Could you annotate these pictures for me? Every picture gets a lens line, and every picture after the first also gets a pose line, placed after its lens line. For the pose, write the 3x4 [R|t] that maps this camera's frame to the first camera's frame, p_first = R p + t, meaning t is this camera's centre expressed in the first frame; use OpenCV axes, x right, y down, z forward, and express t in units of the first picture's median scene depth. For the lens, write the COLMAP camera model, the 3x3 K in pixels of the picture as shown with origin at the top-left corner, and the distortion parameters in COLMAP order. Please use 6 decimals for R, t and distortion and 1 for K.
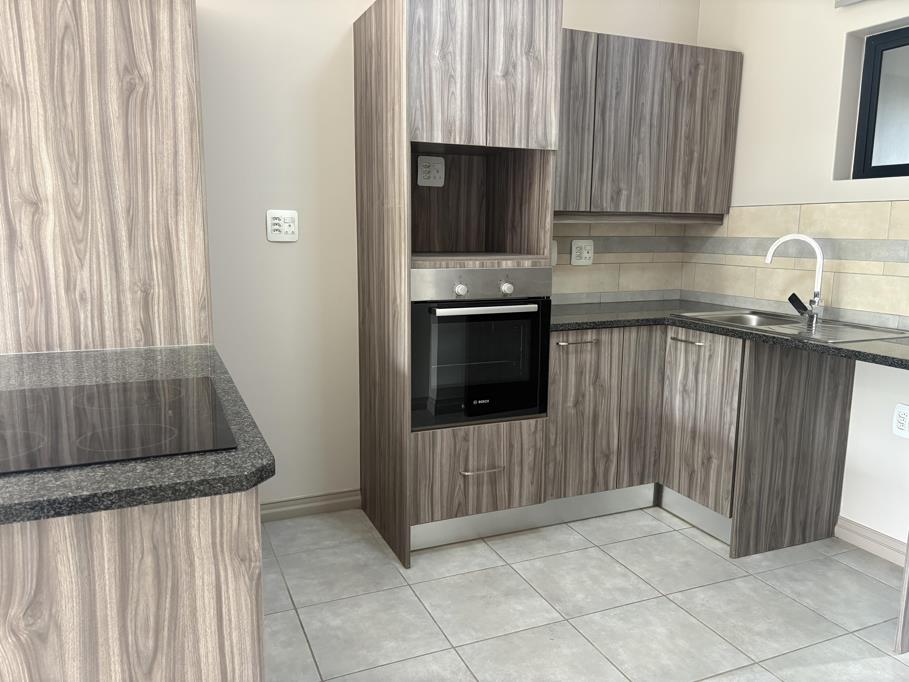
lens RADIAL K [[684.6, 0, 458.2], [0, 684.6, 338.3], [0, 0, 1]] dist [0.038736, -0.045514]
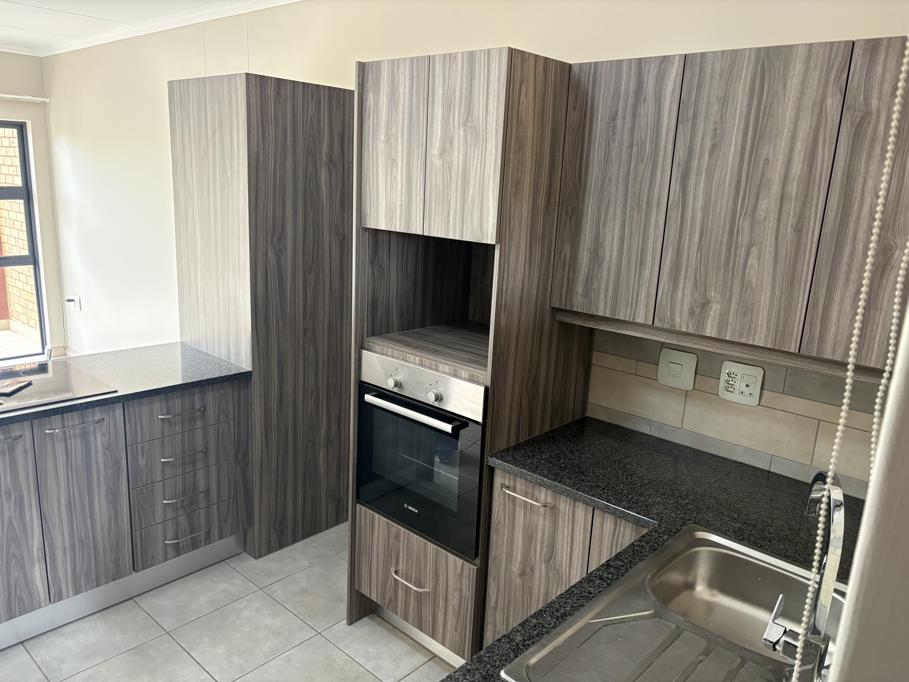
lens RADIAL K [[684.6, 0, 456.6], [0, 684.6, 339.1], [0, 0, 1]] dist [0.038736, -0.045514]
pose [[0.408488, 0.219585, -0.885957, 0.747547], [-0.191507, 0.969645, 0.152029, -0.251749], [0.892447, 0.107565, 0.438141, 0.577908]]
